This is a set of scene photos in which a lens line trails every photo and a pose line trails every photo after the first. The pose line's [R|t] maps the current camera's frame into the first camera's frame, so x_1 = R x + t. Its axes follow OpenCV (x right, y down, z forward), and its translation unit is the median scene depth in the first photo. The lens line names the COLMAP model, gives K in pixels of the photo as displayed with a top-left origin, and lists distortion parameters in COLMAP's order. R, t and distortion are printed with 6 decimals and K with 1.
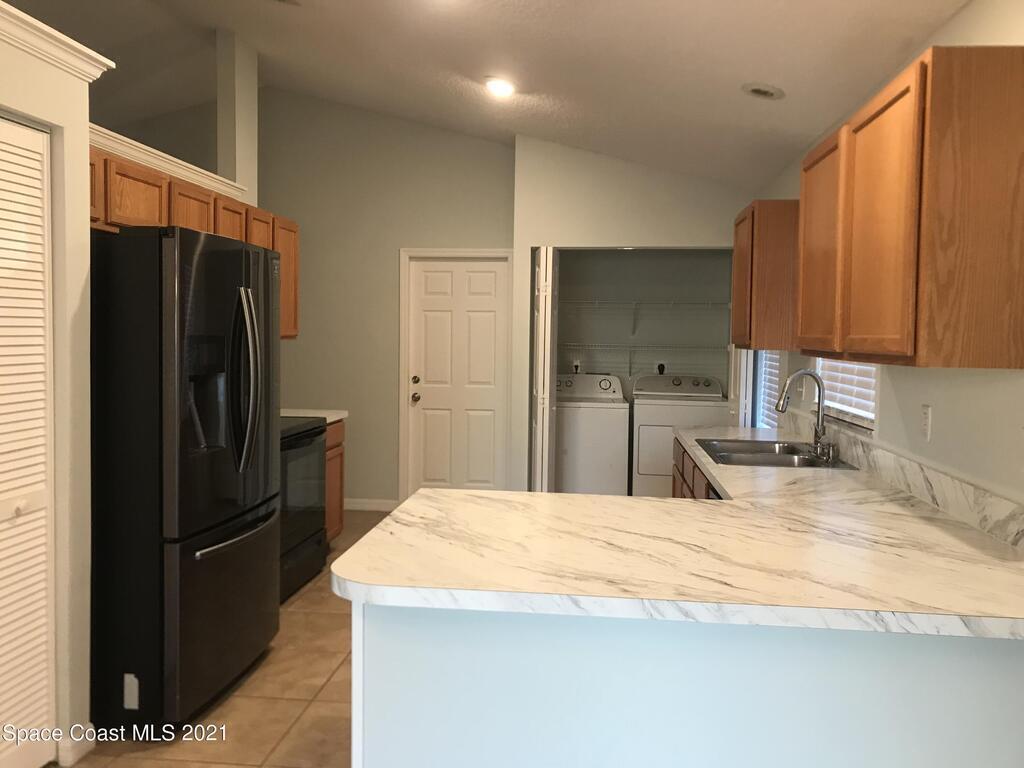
lens RADIAL K [[830.2, 0, 508.7], [0, 830.2, 381.0], [0, 0, 1]] dist [0.030684, -0.031911]
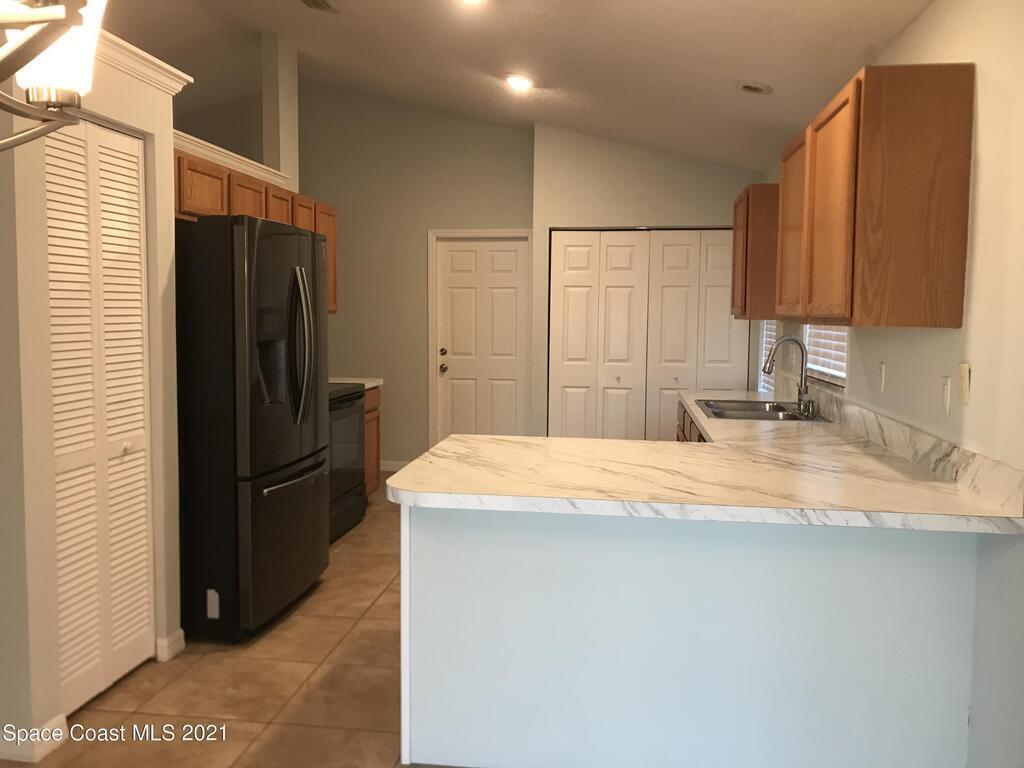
lens RADIAL K [[830.2, 0, 509.7], [0, 830.2, 379.5], [0, 0, 1]] dist [0.030684, -0.031911]
pose [[0.999605, -0.003769, -0.027860, 0.008109], [0.004436, 0.999703, 0.023943, 0.016713], [0.027761, -0.024058, 0.999325, -0.140047]]
